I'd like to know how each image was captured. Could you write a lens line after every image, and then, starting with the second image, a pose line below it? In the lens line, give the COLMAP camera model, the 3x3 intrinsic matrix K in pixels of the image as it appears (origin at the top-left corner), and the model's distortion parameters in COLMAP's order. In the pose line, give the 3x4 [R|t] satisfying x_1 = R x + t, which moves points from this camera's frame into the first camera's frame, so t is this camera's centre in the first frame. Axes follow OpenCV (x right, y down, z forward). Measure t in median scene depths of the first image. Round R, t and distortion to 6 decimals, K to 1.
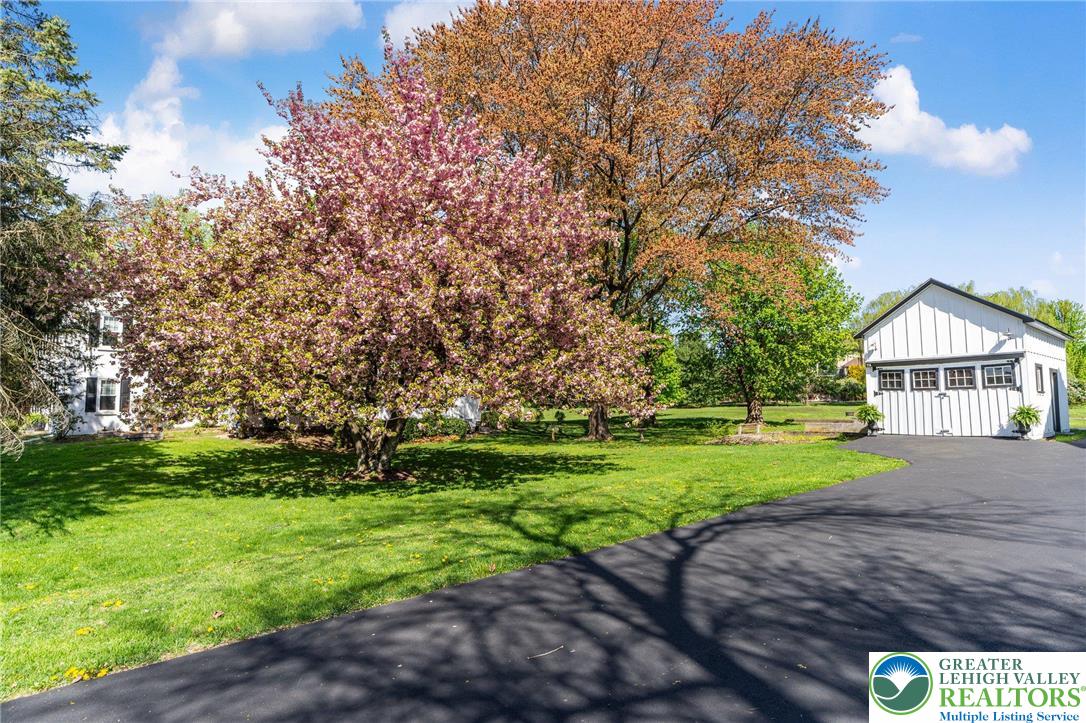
lens RADIAL K [[615.4, 0, 541.8], [0, 615.4, 361.7], [0, 0, 1]] dist [0.005141, 0.003753]
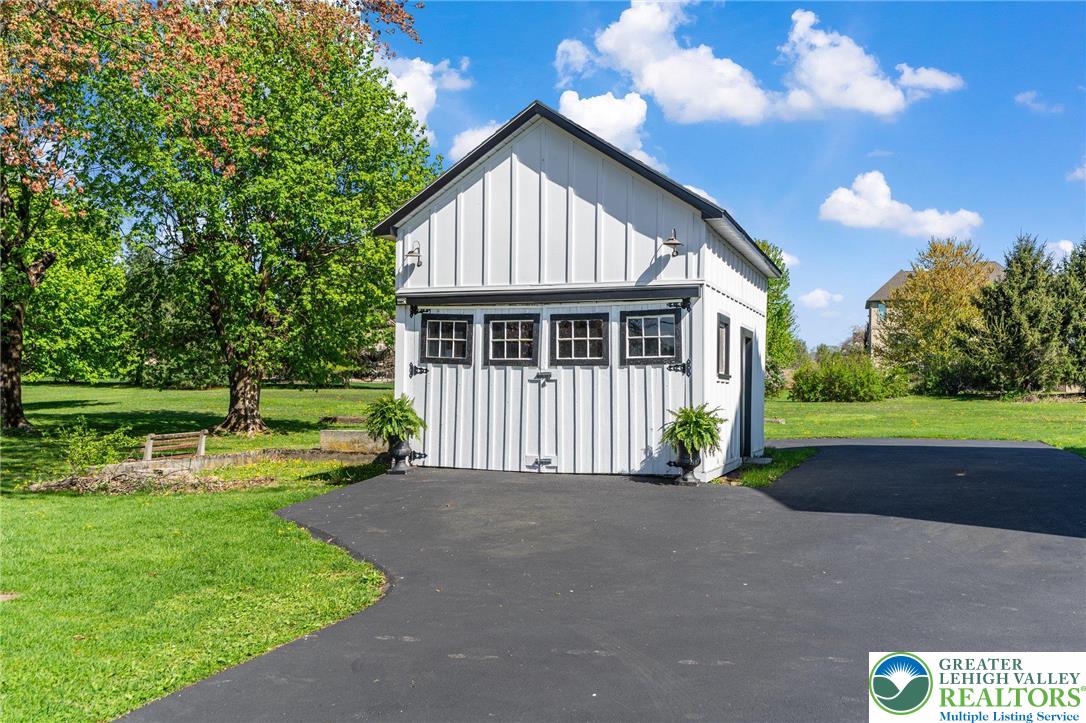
lens RADIAL K [[1070.3, 0, 543.6], [0, 1070.3, 363.7], [0, 0, 1]] dist [0.005818, 0.000000]
pose [[0.873681, 0.031375, 0.485486, 0.293985], [-0.056789, 0.997673, 0.037722, 0.016696], [-0.483173, -0.060527, 0.873430, 0.358863]]
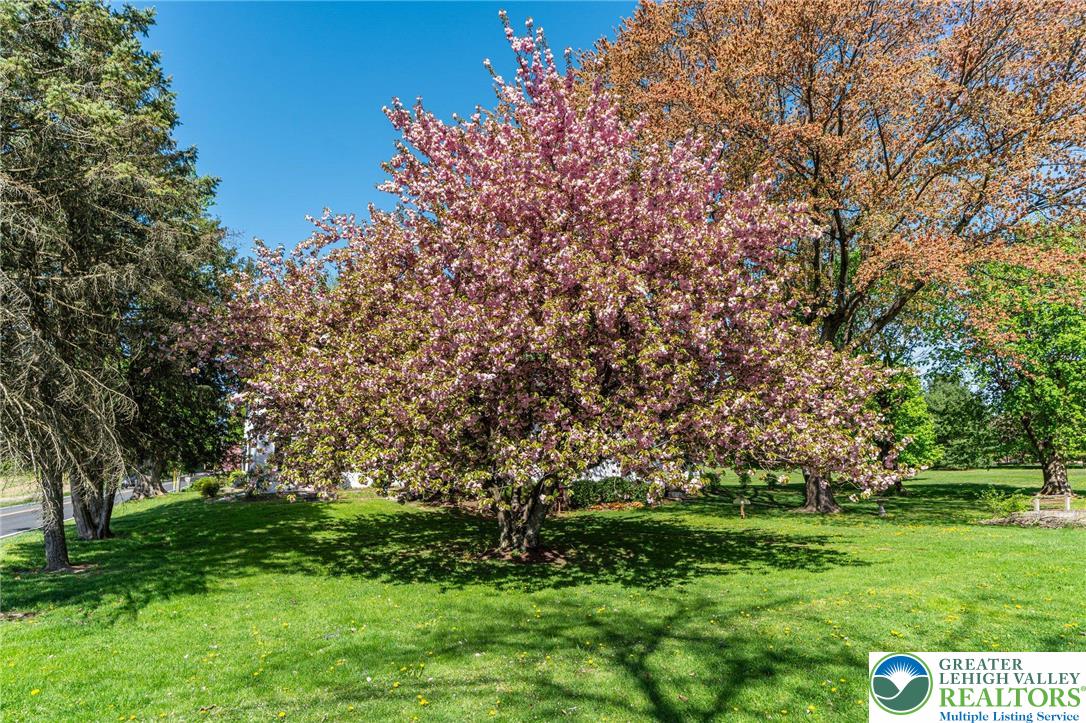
lens RADIAL K [[655.0, 0, 535.4], [0, 655.0, 359.6], [0, 0, 1]] dist [0.008707, 0.000058]
pose [[0.948768, -0.045415, -0.312691, 0.027636], [0.017826, 0.995734, -0.090530, 0.005269], [0.315469, 0.080318, 0.945531, 0.129886]]
